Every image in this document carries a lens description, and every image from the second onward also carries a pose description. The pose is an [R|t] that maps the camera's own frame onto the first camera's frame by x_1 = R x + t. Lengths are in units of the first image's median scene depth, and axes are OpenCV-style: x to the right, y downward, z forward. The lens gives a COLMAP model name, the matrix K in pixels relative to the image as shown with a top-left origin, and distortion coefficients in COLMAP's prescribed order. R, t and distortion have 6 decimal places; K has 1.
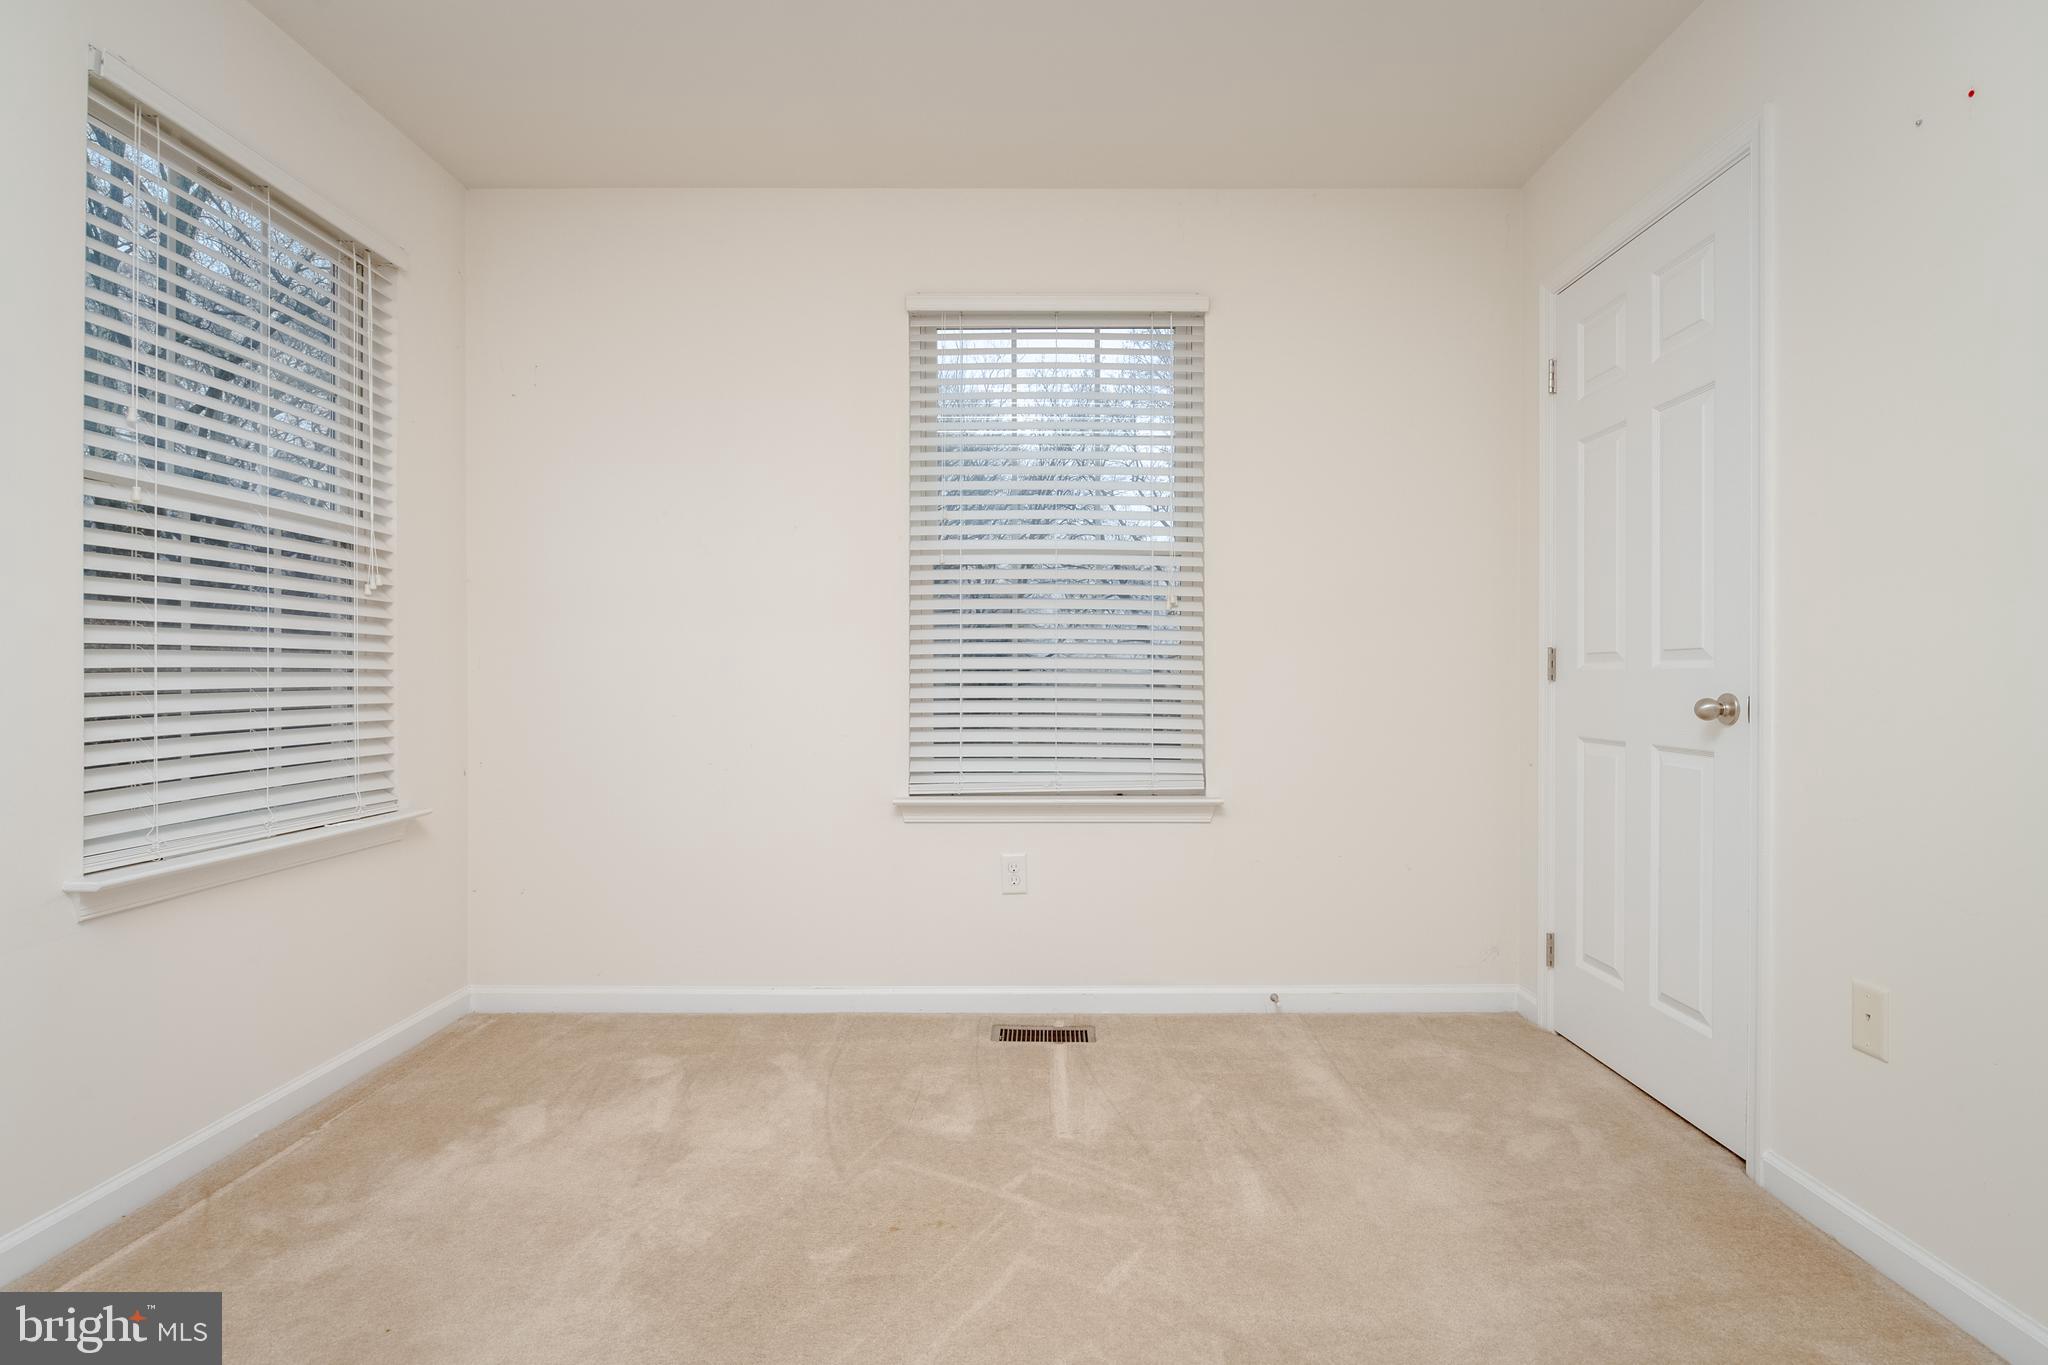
lens RADIAL K [[971.9, 0, 1024.0], [0, 971.9, 682.5], [0, 0, 1]] dist [-0.001300, -0.000356]
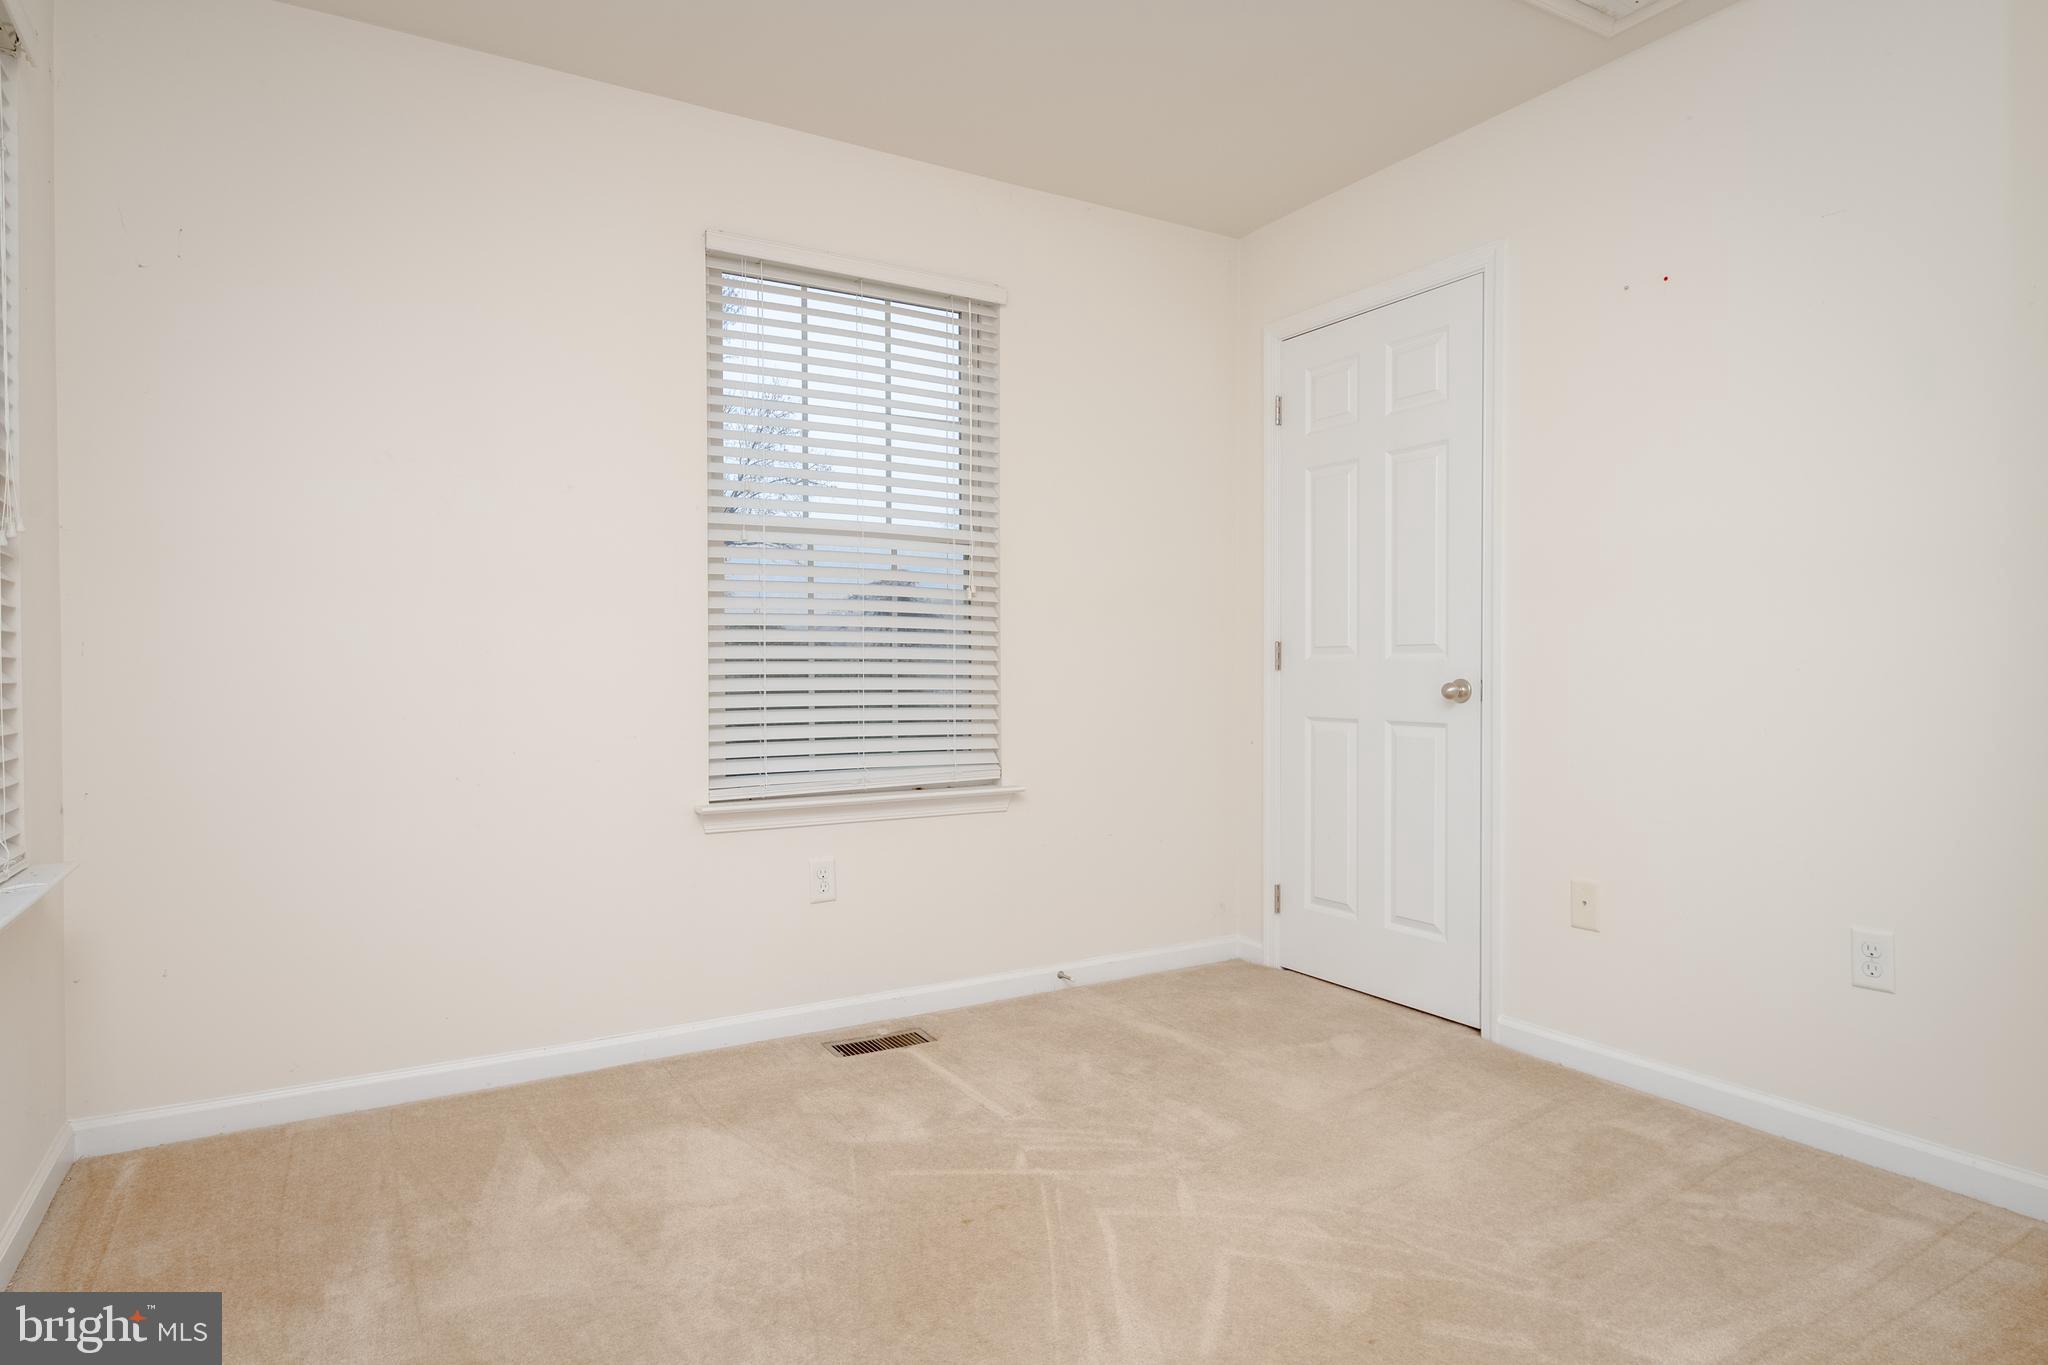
lens RADIAL K [[1124.8, 0, 992.2], [0, 1124.8, 678.0], [0, 0, 1]] dist [0.005324, 0.000967]
pose [[0.867731, -0.005932, 0.496998, -0.427313], [0.003593, 0.999978, 0.005662, -0.000820], [-0.497021, -0.003127, 0.867733, -0.008521]]
